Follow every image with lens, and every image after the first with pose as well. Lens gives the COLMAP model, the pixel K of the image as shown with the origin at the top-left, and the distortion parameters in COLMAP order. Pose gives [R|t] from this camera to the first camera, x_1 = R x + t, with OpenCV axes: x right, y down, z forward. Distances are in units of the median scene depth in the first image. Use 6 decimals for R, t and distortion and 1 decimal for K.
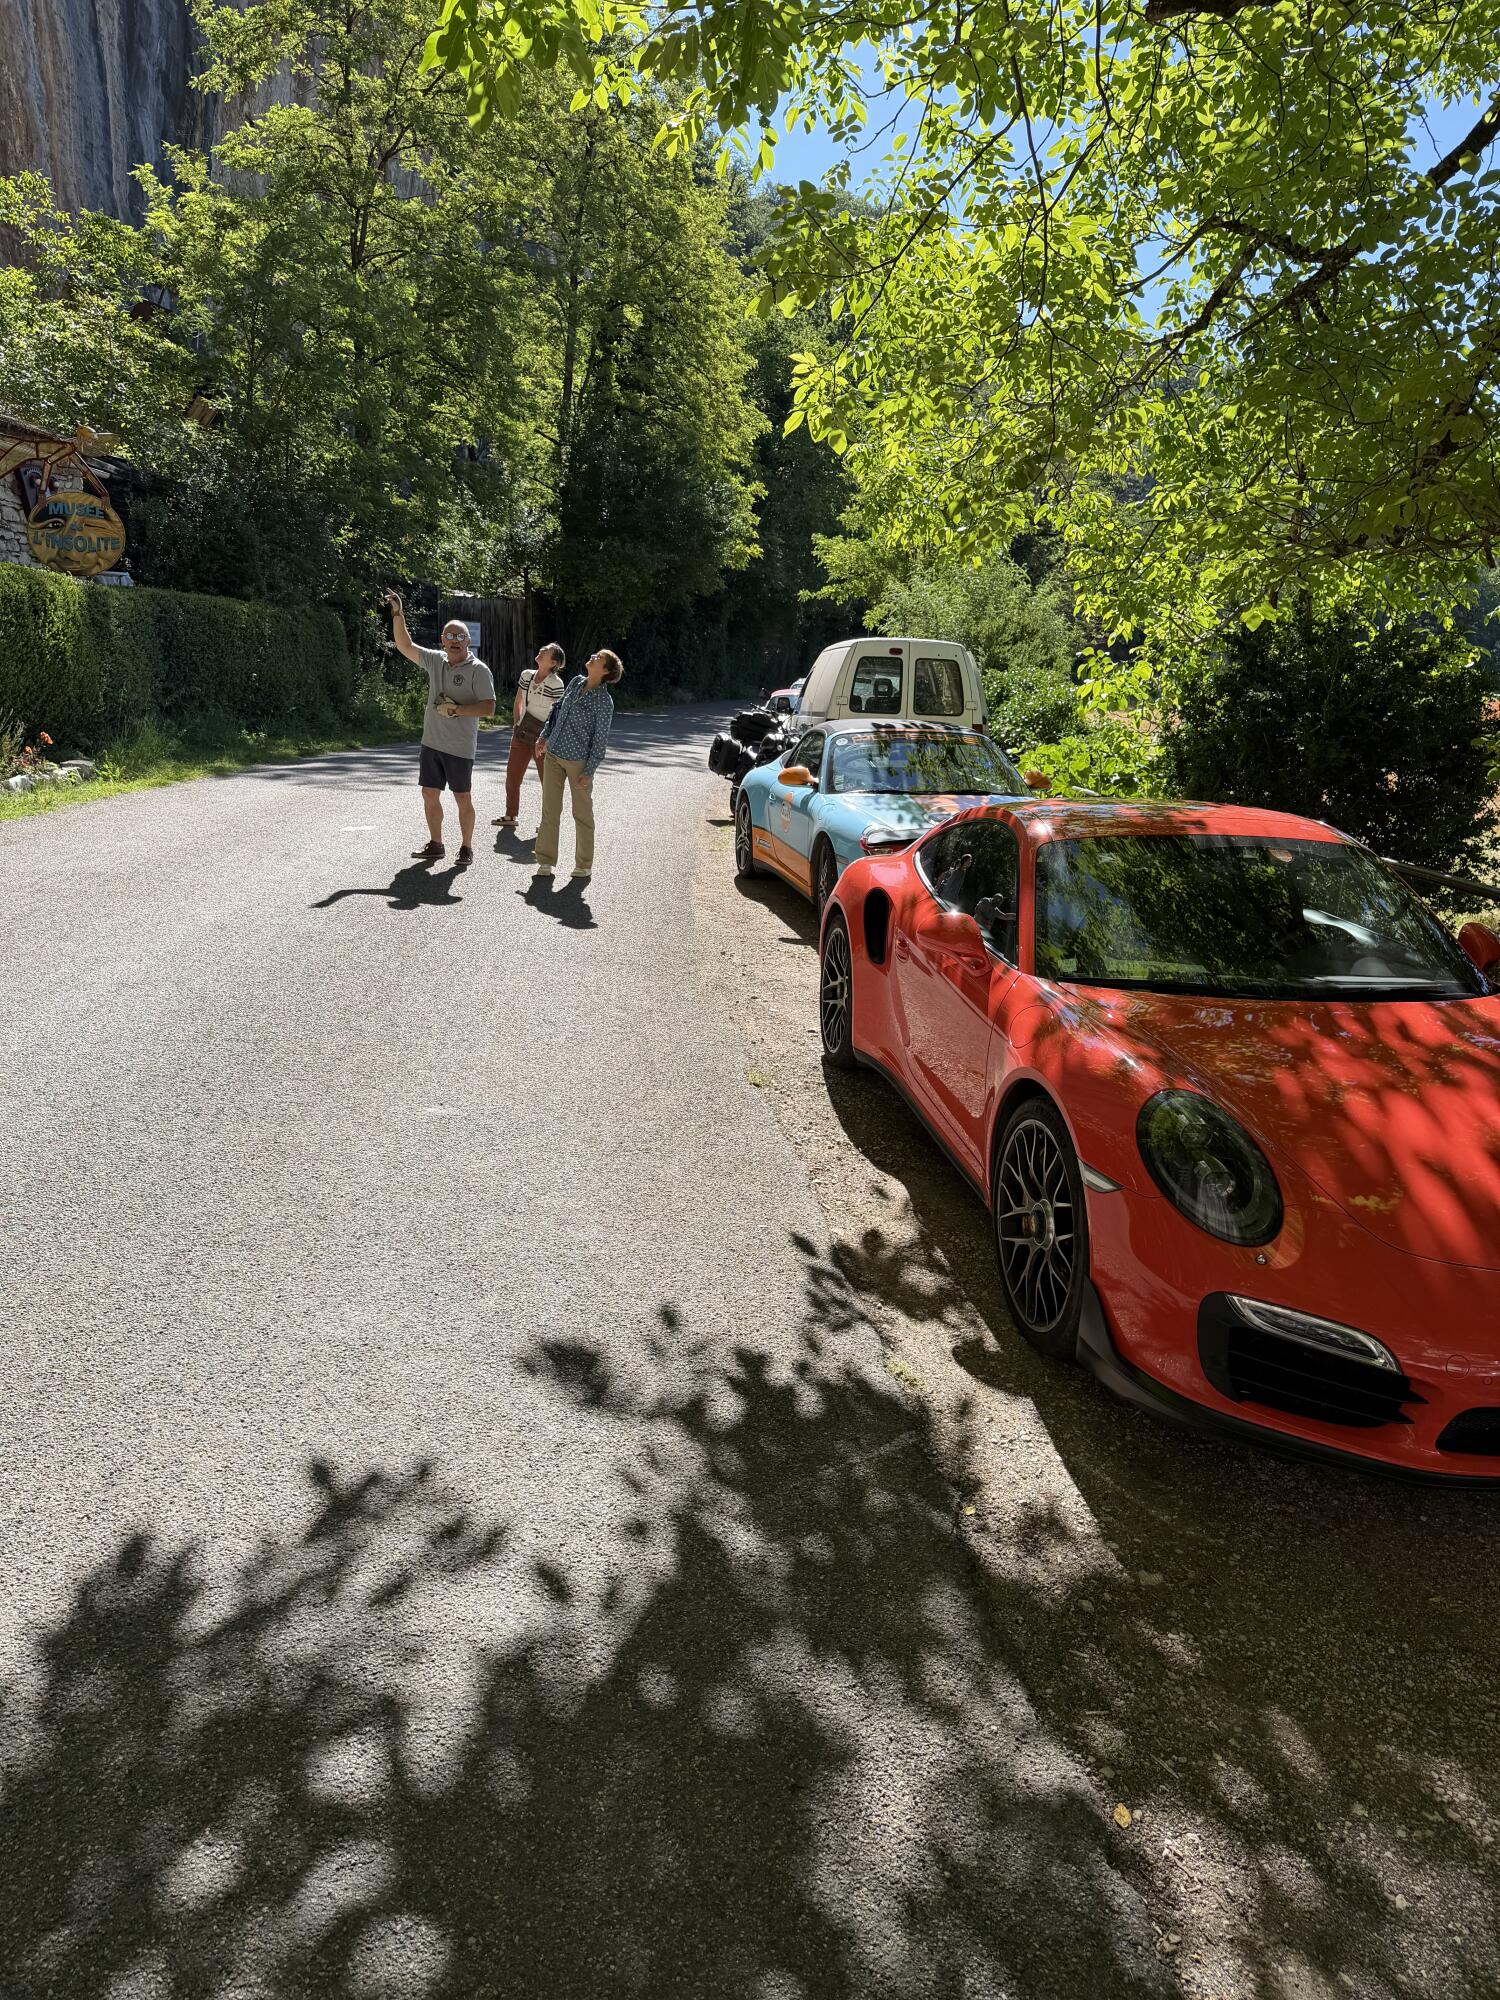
lens RADIAL K [[1407.3, 0, 743.3], [0, 1407.3, 1005.1], [0, 0, 1]] dist [0.040511, -0.048154]
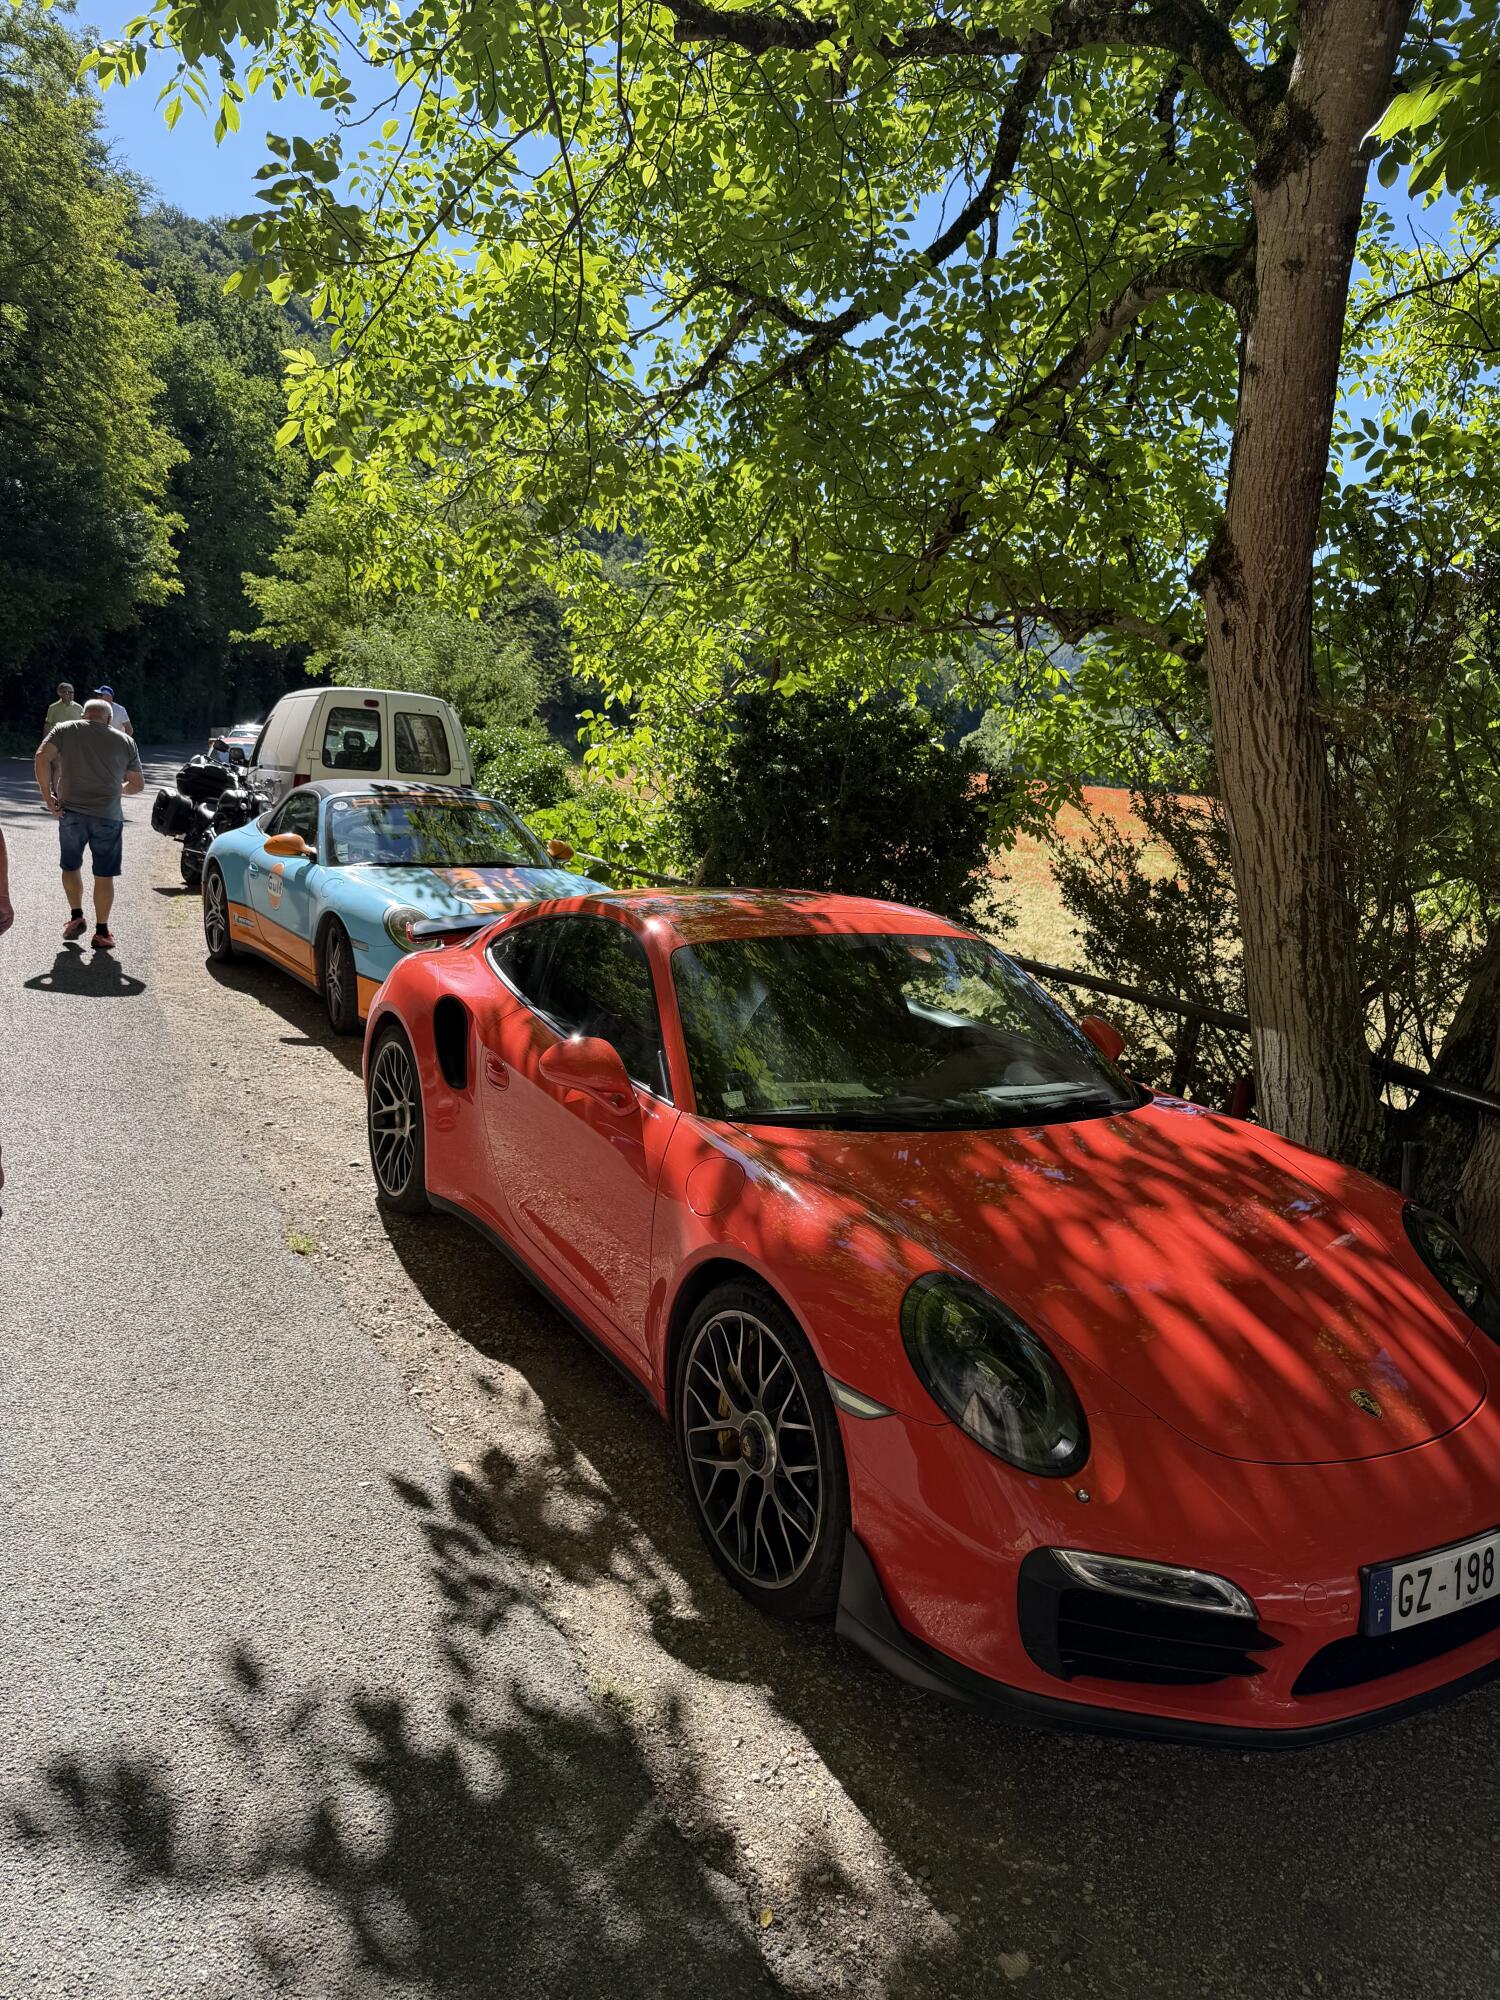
lens RADIAL K [[1407.3, 0, 759.6], [0, 1407.3, 992.3], [0, 0, 1]] dist [0.040511, -0.048154]
pose [[0.922848, -0.047320, 0.382247, -0.040403], [0.064213, 0.997437, -0.031552, -0.038696], [-0.379774, 0.053663, 0.923521, 0.142082]]
